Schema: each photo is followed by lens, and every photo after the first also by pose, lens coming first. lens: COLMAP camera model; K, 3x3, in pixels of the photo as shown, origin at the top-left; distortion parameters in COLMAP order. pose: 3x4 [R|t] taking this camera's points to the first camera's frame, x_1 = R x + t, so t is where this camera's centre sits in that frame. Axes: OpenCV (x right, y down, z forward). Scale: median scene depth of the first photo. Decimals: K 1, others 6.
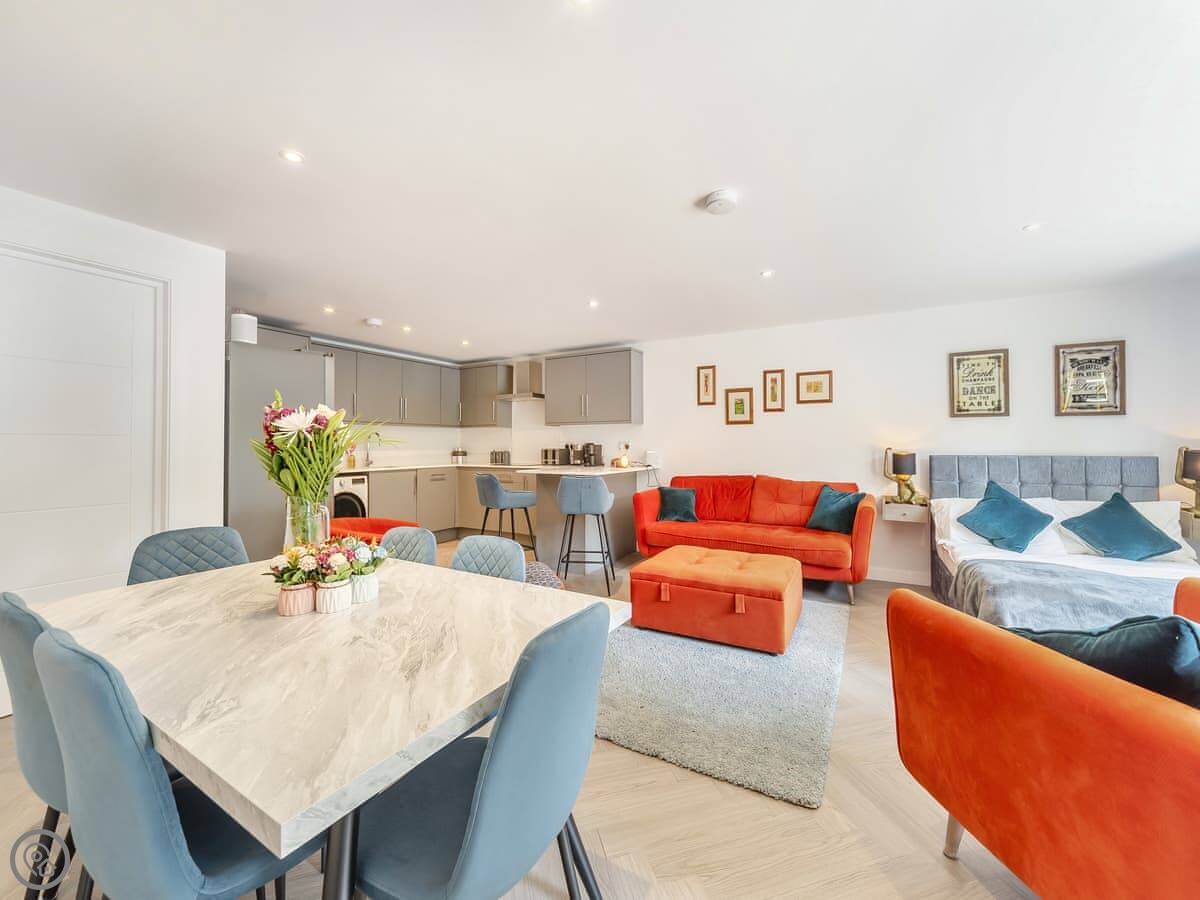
lens RADIAL K [[451.1, 0, 612.9], [0, 451.1, 434.7], [0, 0, 1]] dist [-0.000083, -0.000144]
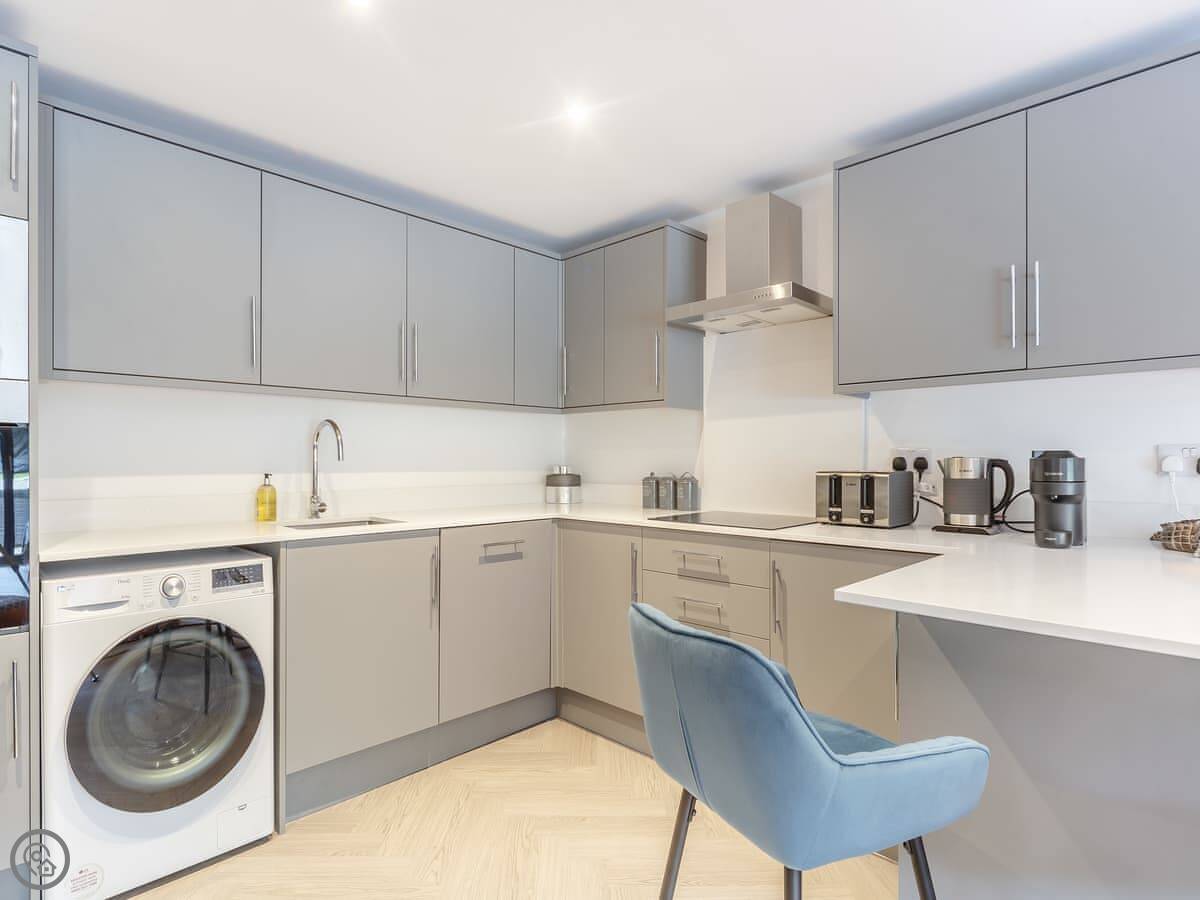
lens RADIAL K [[669.8, 0, 619.2], [0, 669.8, 460.6], [0, 0, 1]] dist [-0.001311, -0.000098]
pose [[0.968303, 0.004454, -0.249738, -0.215432], [0.001210, 0.999746, 0.022521, 0.017089], [0.249775, -0.022109, 0.968051, 0.654701]]
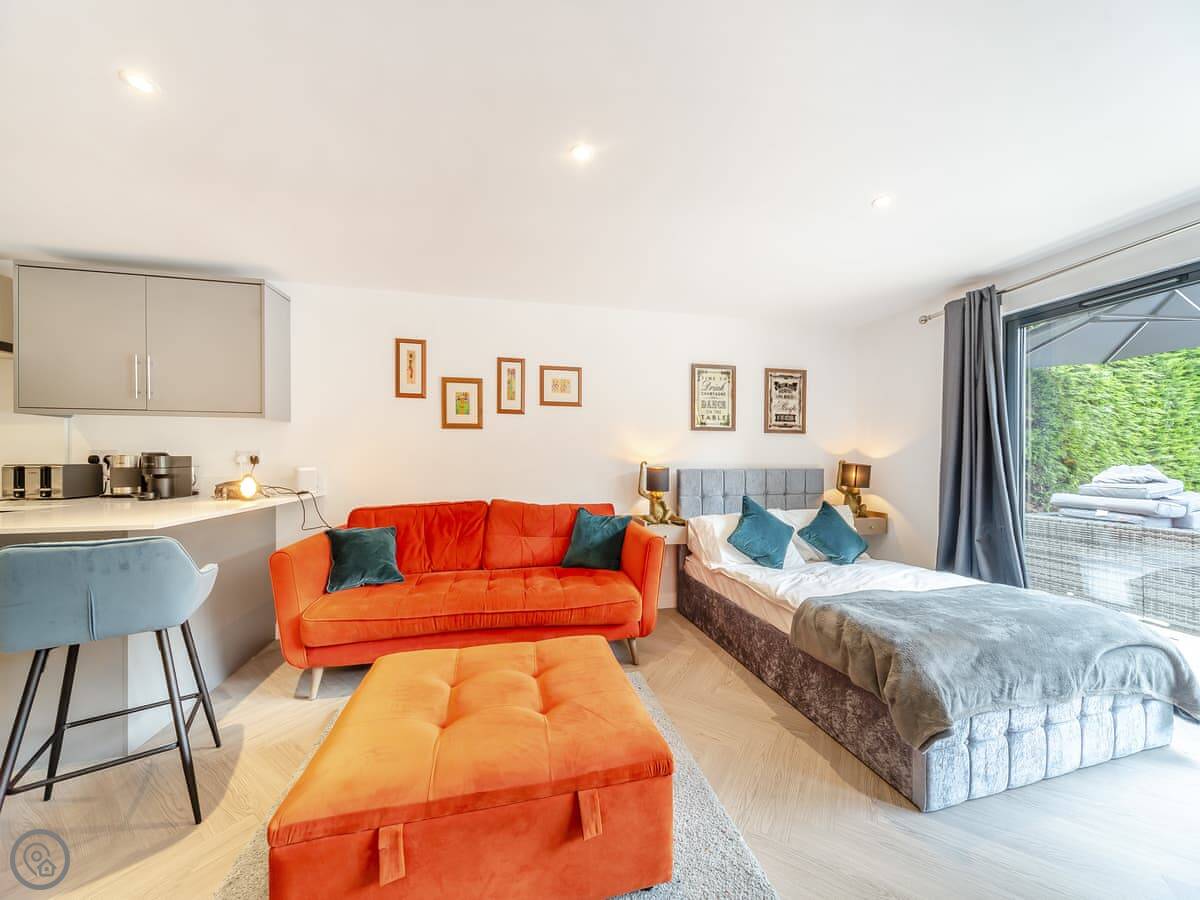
lens RADIAL K [[410.2, 0, 599.5], [0, 410.2, 458.1], [0, 0, 1]] dist [-0.000303, -0.000050]
pose [[0.740914, 0.004351, 0.671586, 0.007999], [-0.018350, 0.999737, 0.013767, 0.010481], [-0.671349, -0.022524, 0.740799, 0.375505]]
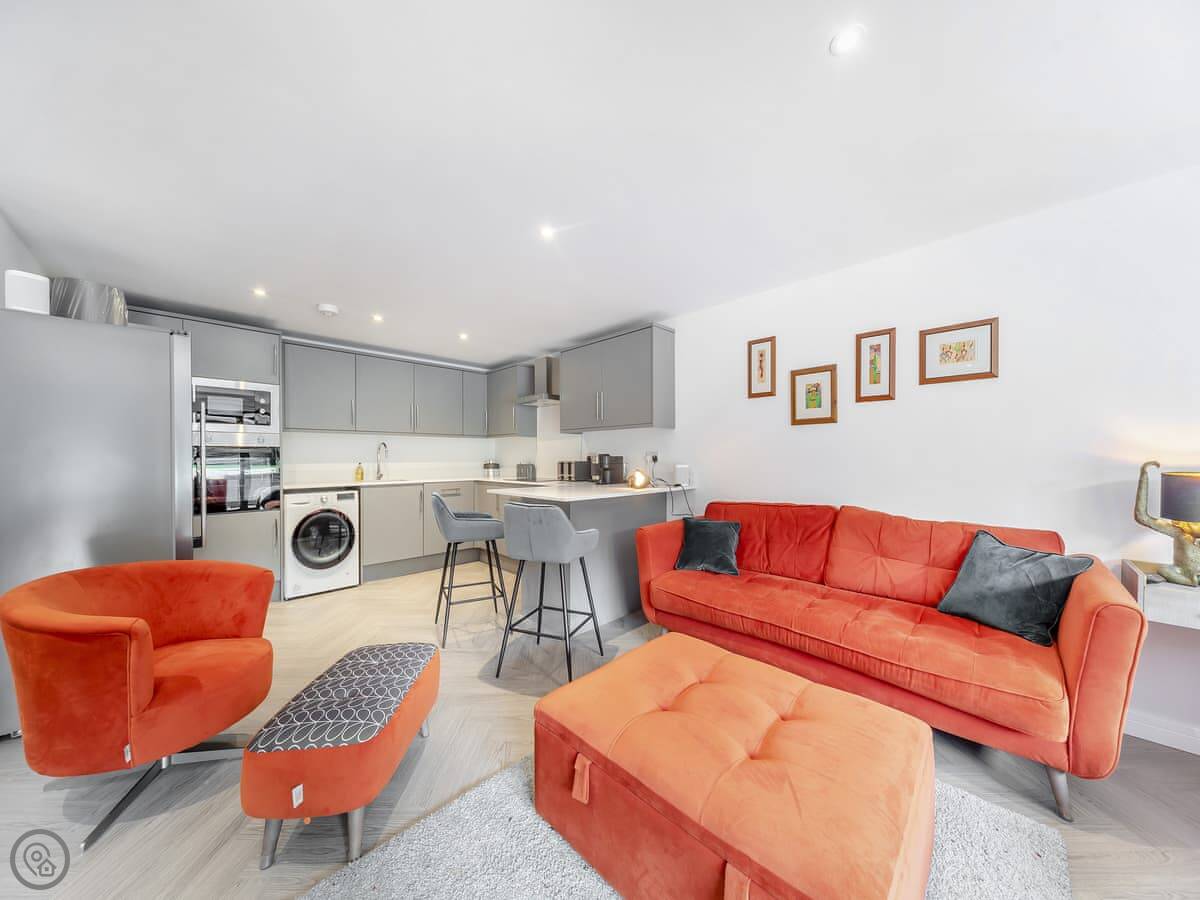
lens RADIAL K [[410.2, 0, 599.5], [0, 410.2, 458.1], [0, 0, 1]] dist [-0.000303, -0.000050]
pose [[0.965378, 0.001070, -0.260852, 0.139335], [0.005321, 0.999703, 0.023795, 0.009826], [0.260800, -0.024359, 0.965086, 0.358010]]
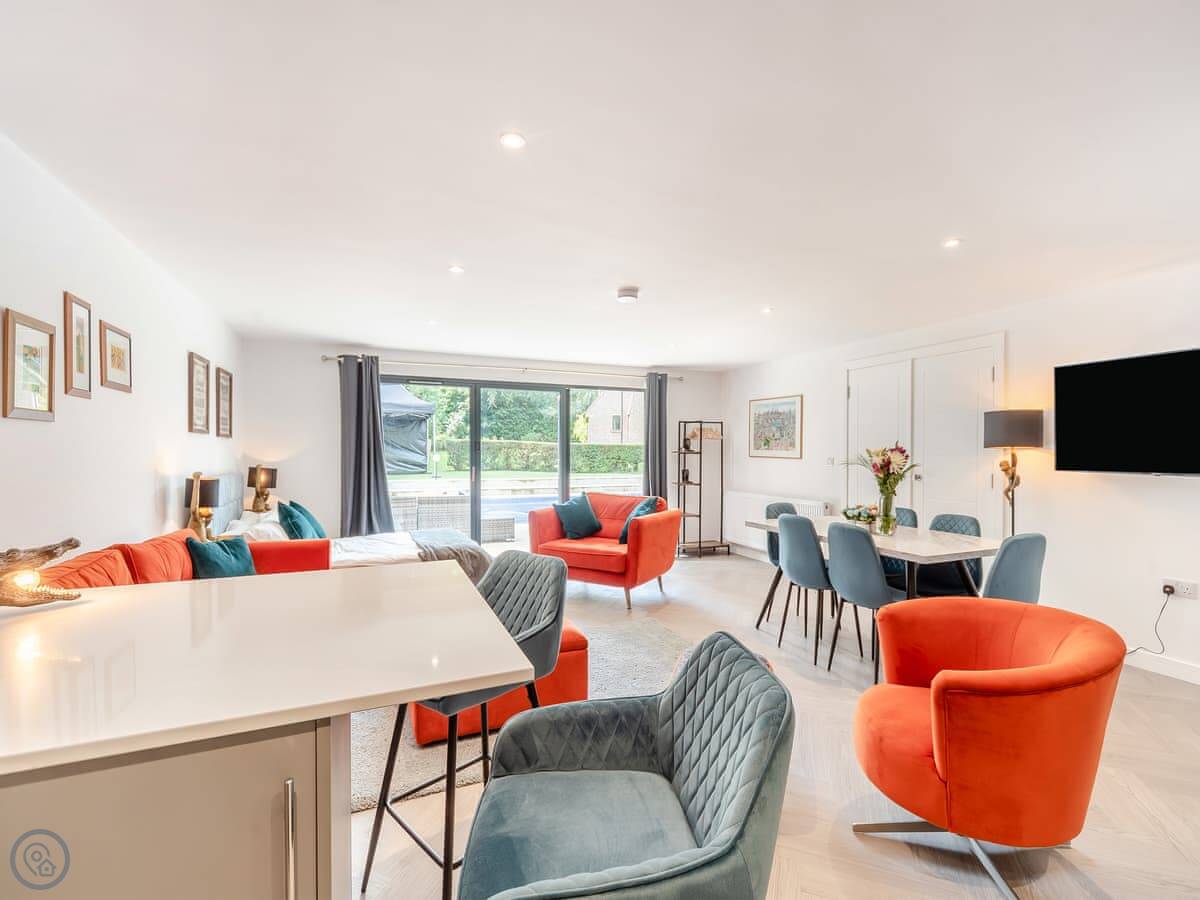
lens RADIAL K [[572.2, 0, 600.0], [0, 572.2, 450.0], [0, 0, 1]] dist [0.000844, 0.000088]
pose [[-0.807407, 0.003254, 0.589986, -0.344059], [-0.012129, 0.999682, -0.022113, 0.005629], [-0.589871, -0.025010, -0.807110, 1.092371]]
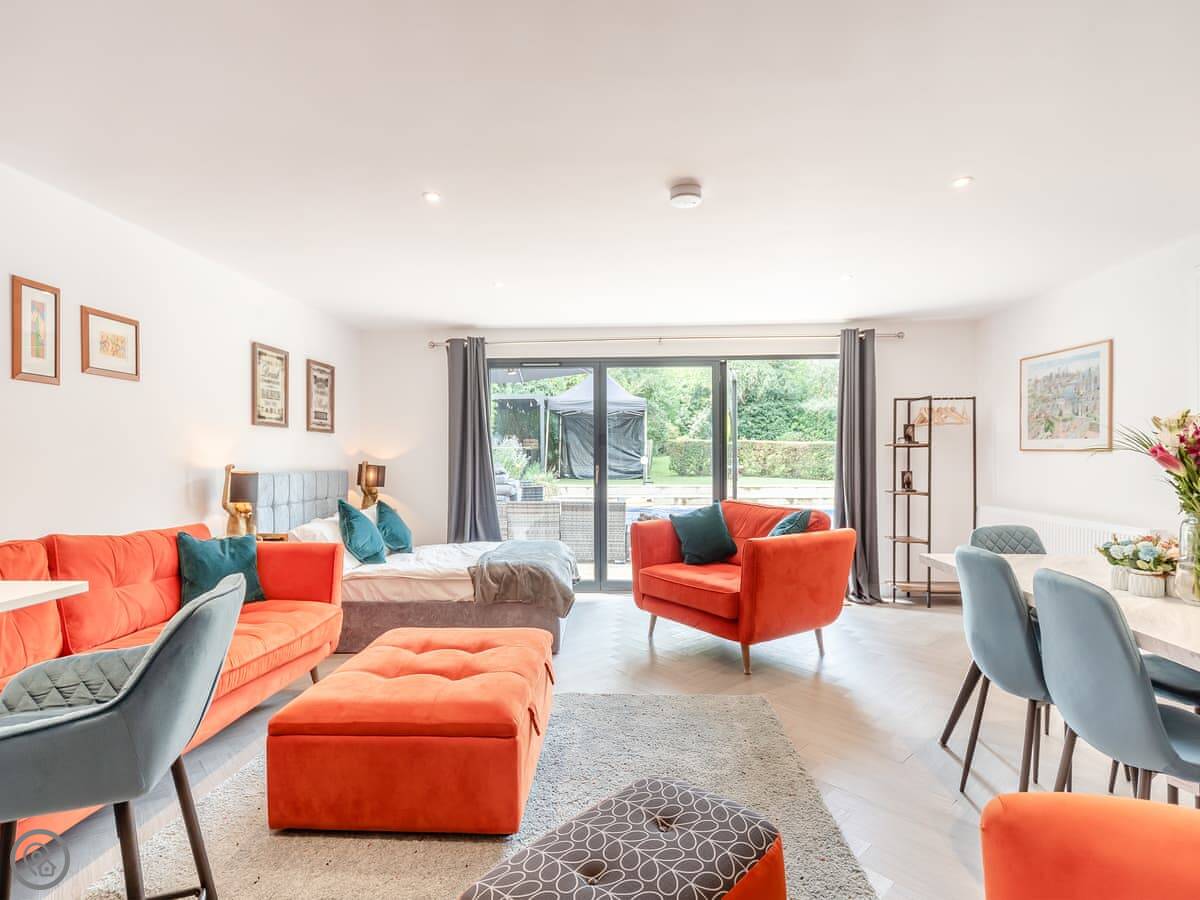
lens RADIAL K [[641.4, 0, 579.2], [0, 641.4, 456.5], [0, 0, 1]] dist [-0.001259, -0.000125]
pose [[-0.444015, 0.005957, 0.896000, -0.380413], [-0.014848, 0.999792, -0.014005, 0.018407], [-0.895896, -0.019522, -0.443834, 0.774155]]
